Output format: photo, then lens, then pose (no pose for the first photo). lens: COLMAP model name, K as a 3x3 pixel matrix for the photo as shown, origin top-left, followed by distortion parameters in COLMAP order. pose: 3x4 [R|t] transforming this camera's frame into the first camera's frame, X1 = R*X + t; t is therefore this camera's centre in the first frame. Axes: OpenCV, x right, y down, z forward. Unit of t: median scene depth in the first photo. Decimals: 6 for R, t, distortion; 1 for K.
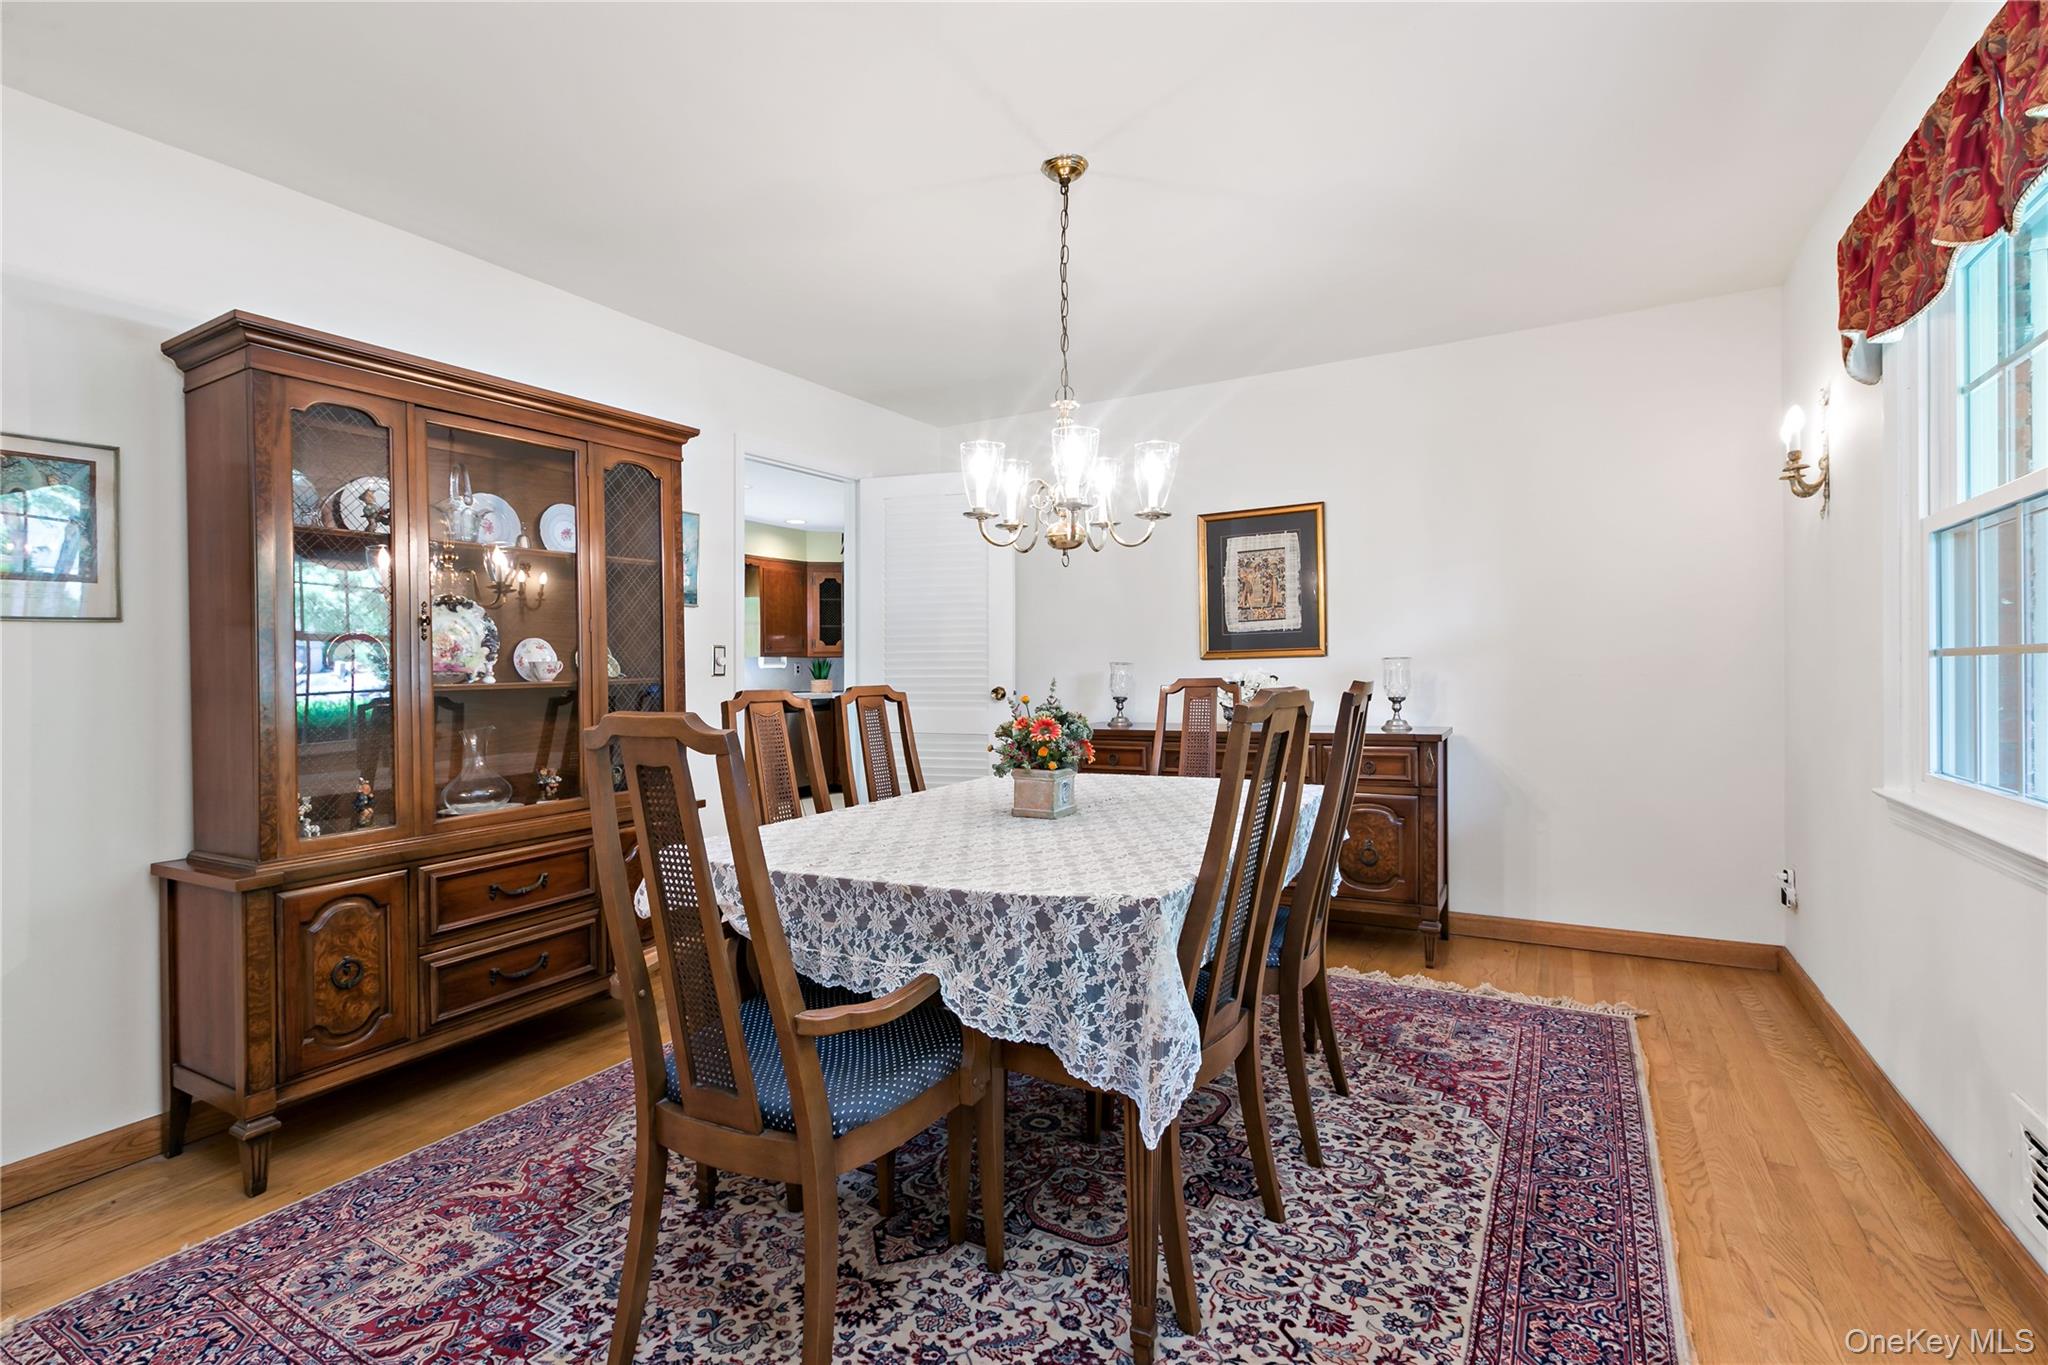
lens RADIAL K [[930.3, 0, 1023.7], [0, 930.3, 667.9], [0, 0, 1]] dist [-0.000810, 0.000661]
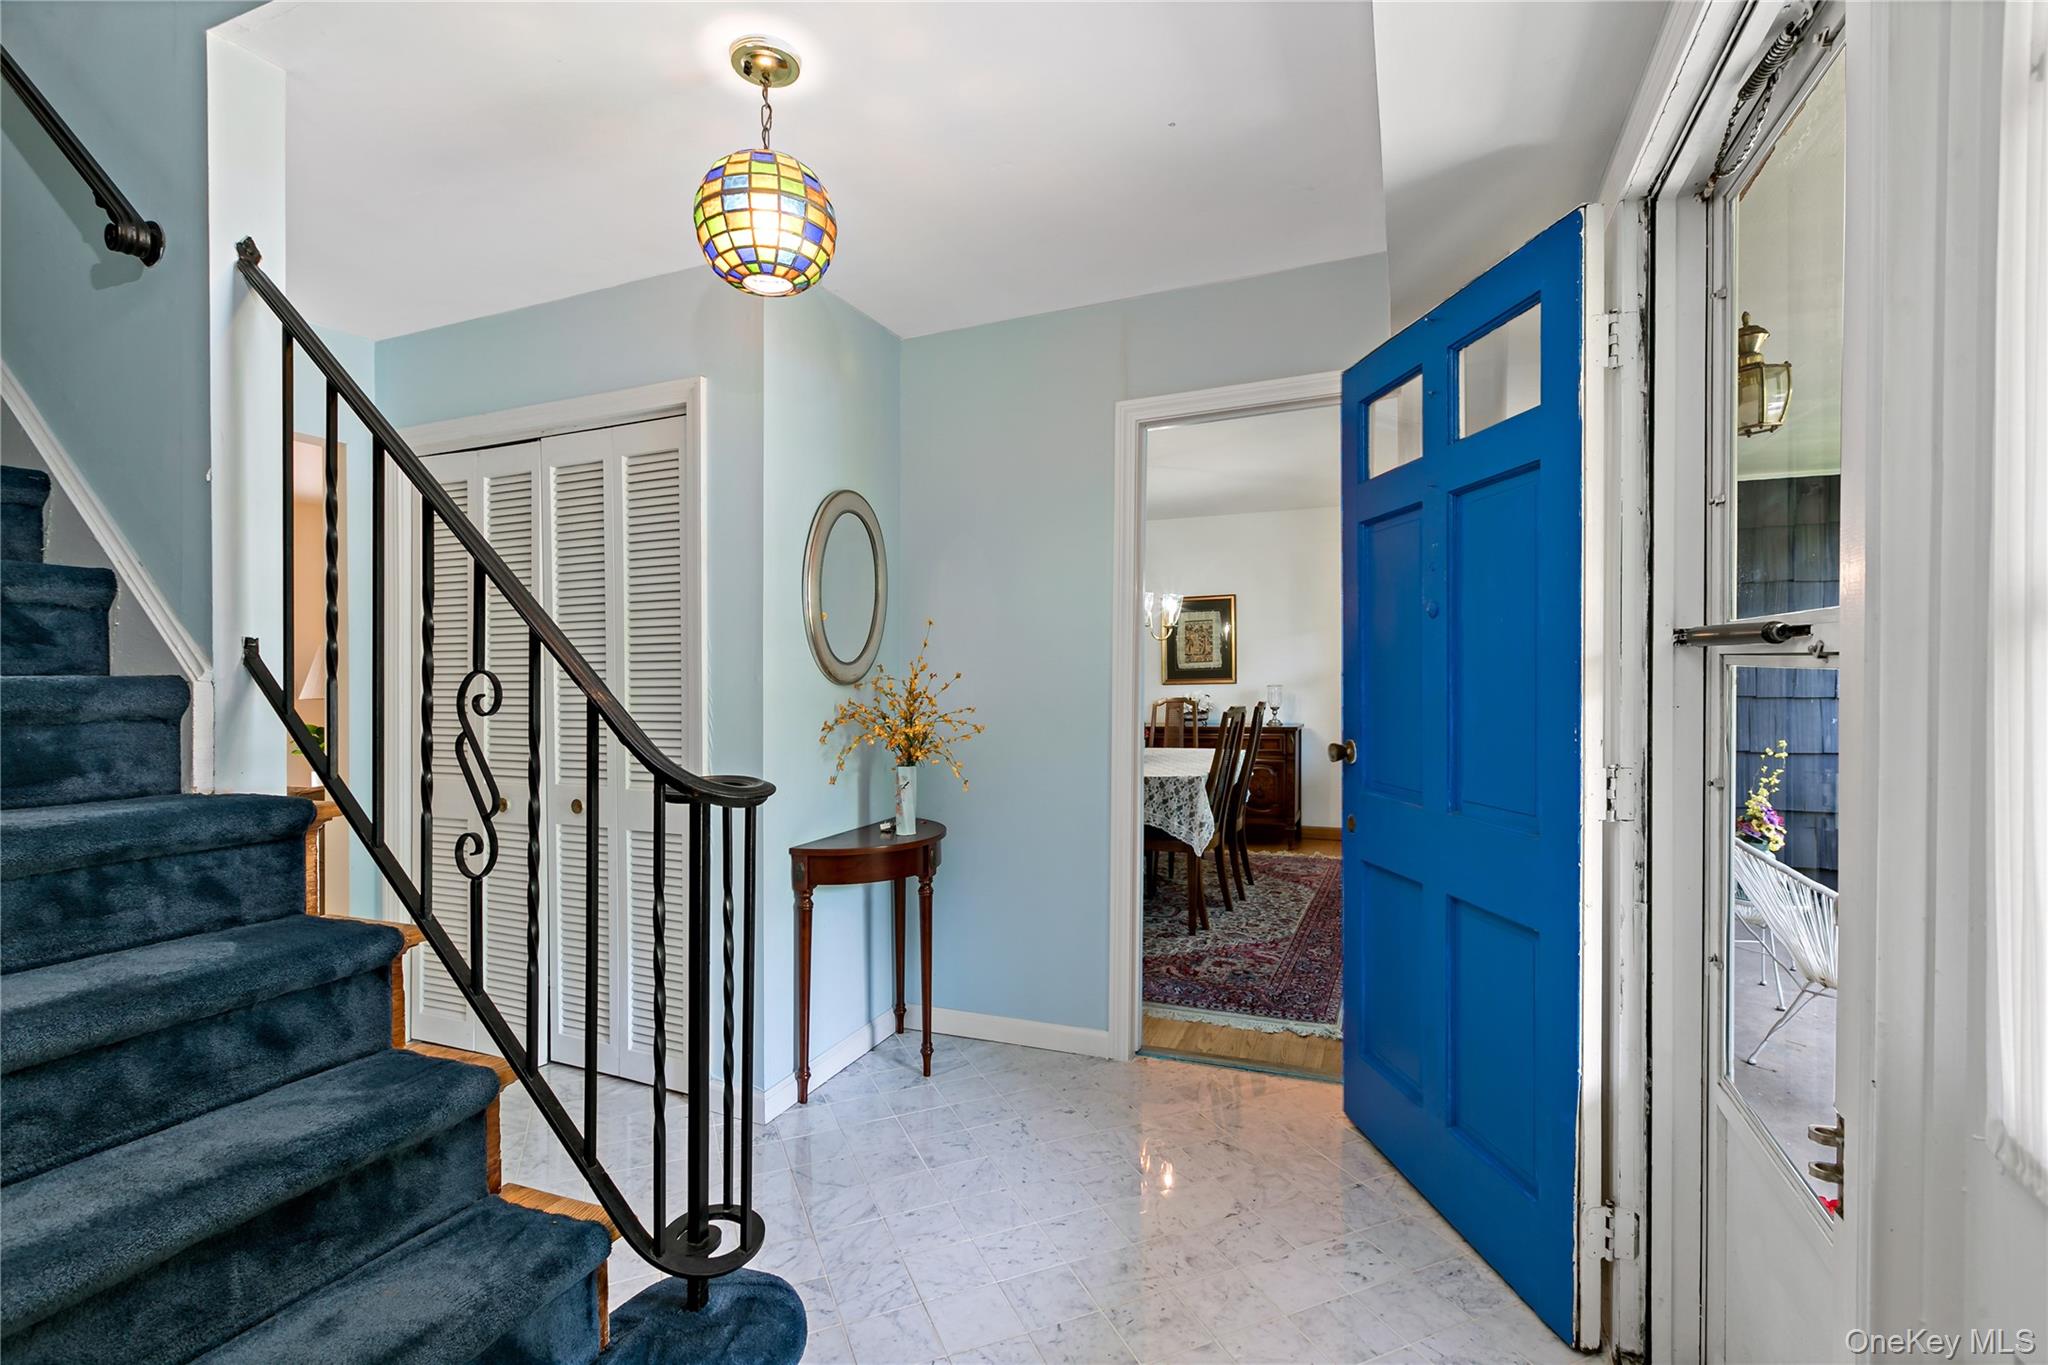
lens RADIAL K [[930.3, 0, 1023.5], [0, 930.3, 681.0], [0, 0, 1]] dist [-0.000810, 0.000661]
pose [[0.992468, 0.004571, 0.122422, -0.404059], [-0.005655, 0.999948, 0.008508, -0.042516], [-0.122377, -0.009137, 0.992442, -0.973595]]
